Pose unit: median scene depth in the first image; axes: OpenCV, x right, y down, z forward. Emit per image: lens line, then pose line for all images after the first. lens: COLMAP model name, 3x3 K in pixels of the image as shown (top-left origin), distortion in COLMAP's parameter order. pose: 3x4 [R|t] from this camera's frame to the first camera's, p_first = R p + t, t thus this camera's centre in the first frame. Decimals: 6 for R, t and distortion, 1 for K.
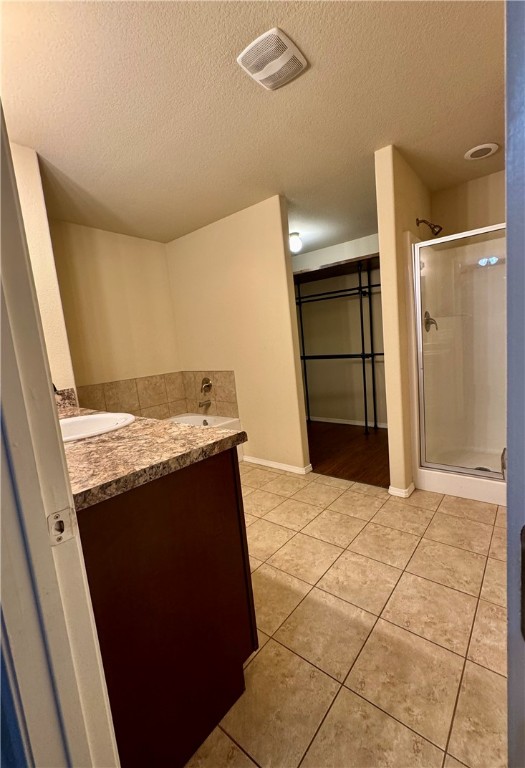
lens RADIAL K [[326.6, 0, 293.1], [0, 326.6, 386.4], [0, 0, 1]] dist [-0.001212, 0.000048]
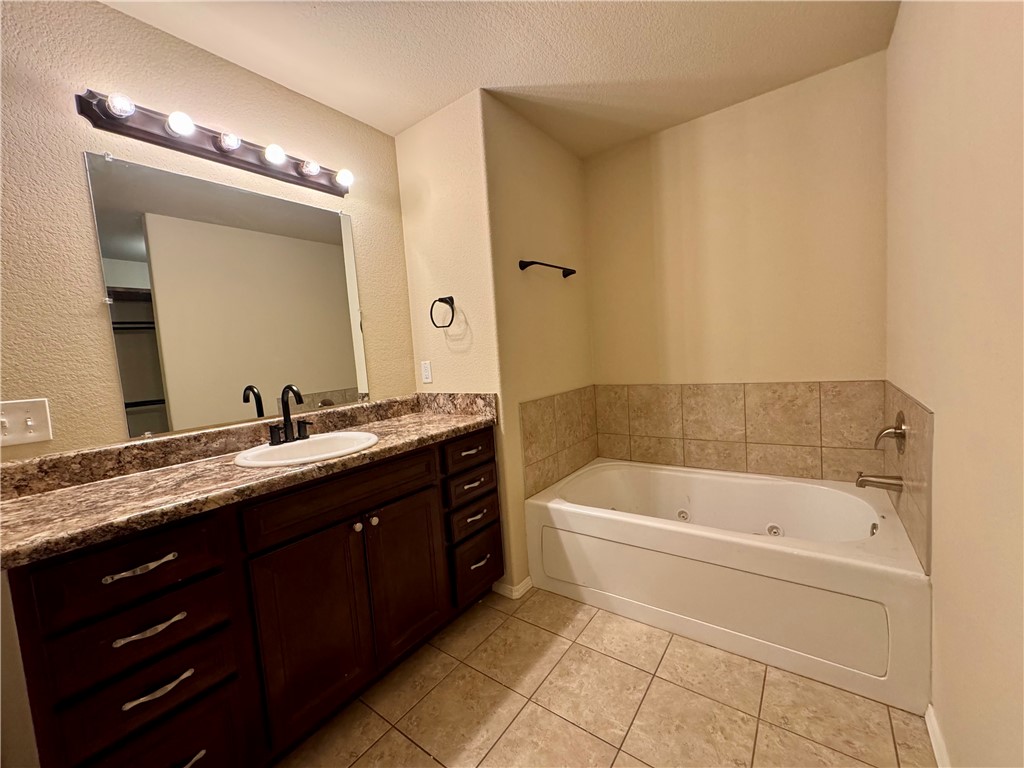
lens RADIAL K [[406.7, 0, 509.5], [0, 406.7, 385.9], [0, 0, 1]] dist [-0.003324, 0.000627]
pose [[0.006157, 0.165381, -0.986211, 0.230733], [-0.064224, 0.984259, 0.164652, -0.150271], [0.997917, 0.062324, 0.016682, 0.890639]]
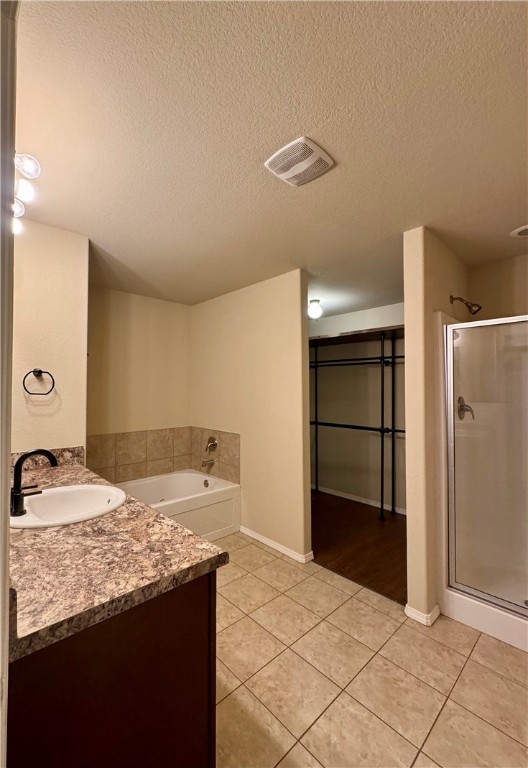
lens RADIAL K [[328.0, 0, 242.6], [0, 328.0, 384.4], [0, 0, 1]] dist [-0.001877, -0.000587]
pose [[0.976382, 0.079248, -0.200994, 0.016071], [-0.107393, 0.985250, -0.133226, -0.091505], [0.187471, 0.151665, 0.970491, 0.042128]]
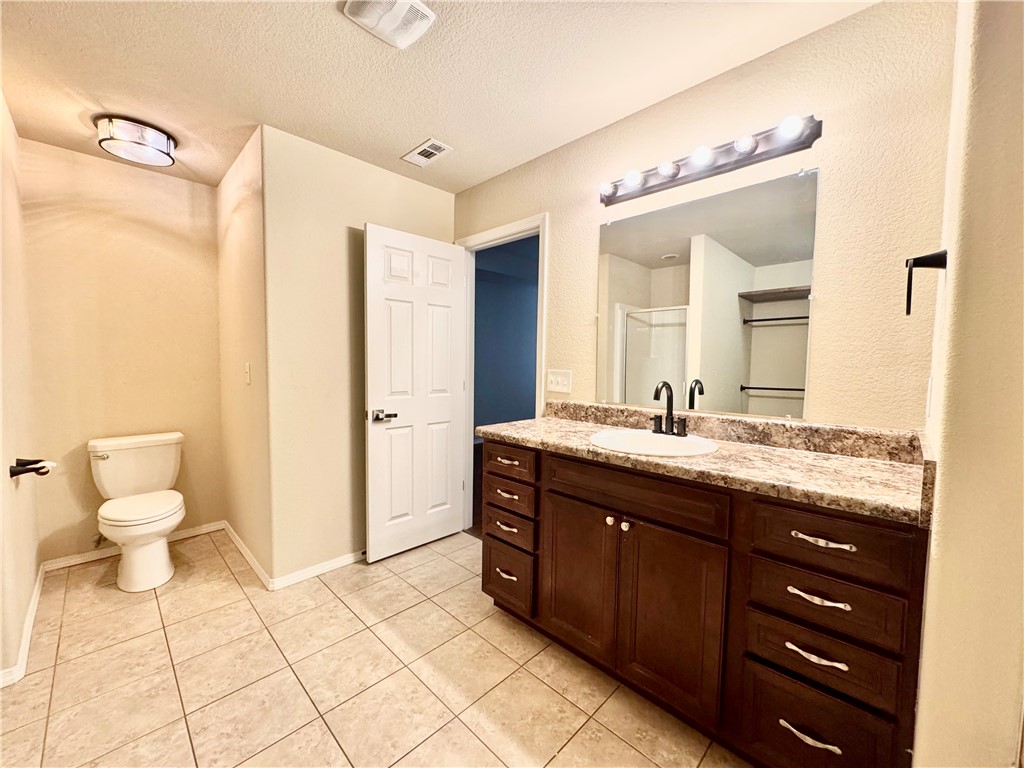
lens RADIAL K [[406.7, 0, 515.3], [0, 406.7, 386.6], [0, 0, 1]] dist [-0.003324, 0.000627]
pose [[-0.988732, 0.062042, 0.136237, -0.270940], [0.086538, 0.979485, 0.181989, -0.163233], [-0.122151, 0.191728, -0.973817, 1.275598]]
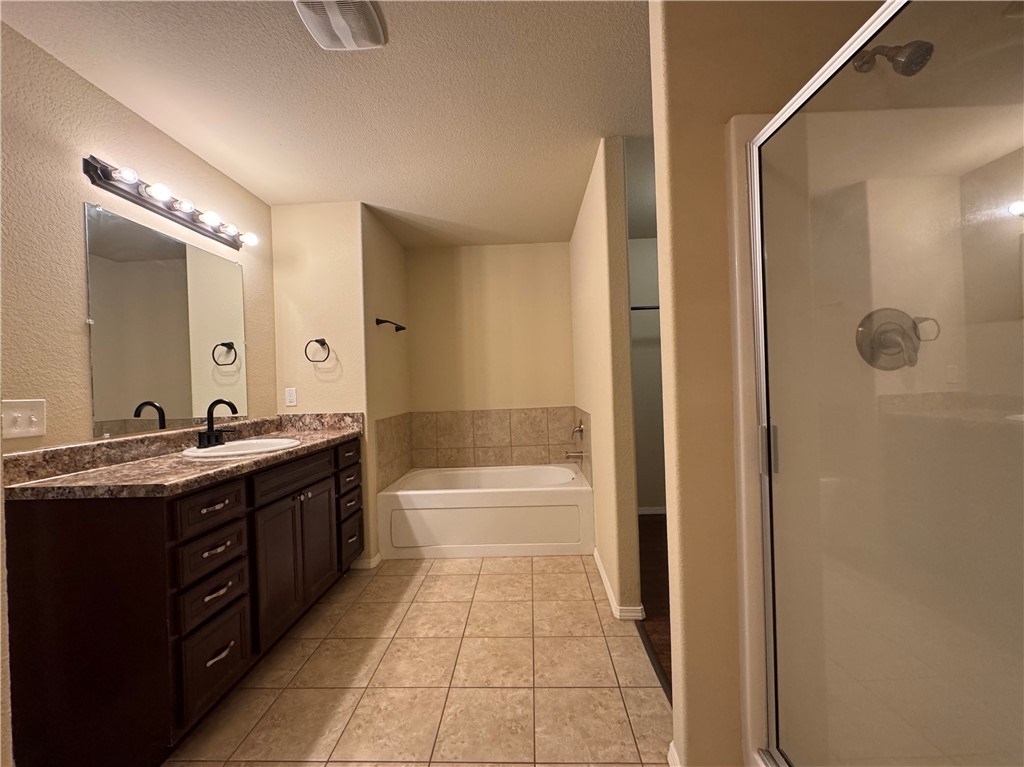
lens RADIAL K [[437.7, 0, 509.6], [0, 437.7, 387.1], [0, 0, 1]] dist [-0.004482, 0.001549]
pose [[0.562371, 0.070844, -0.823845, 0.648286], [-0.124717, 0.992192, 0.000186, -0.117537], [0.817426, 0.102643, 0.566815, 0.510934]]
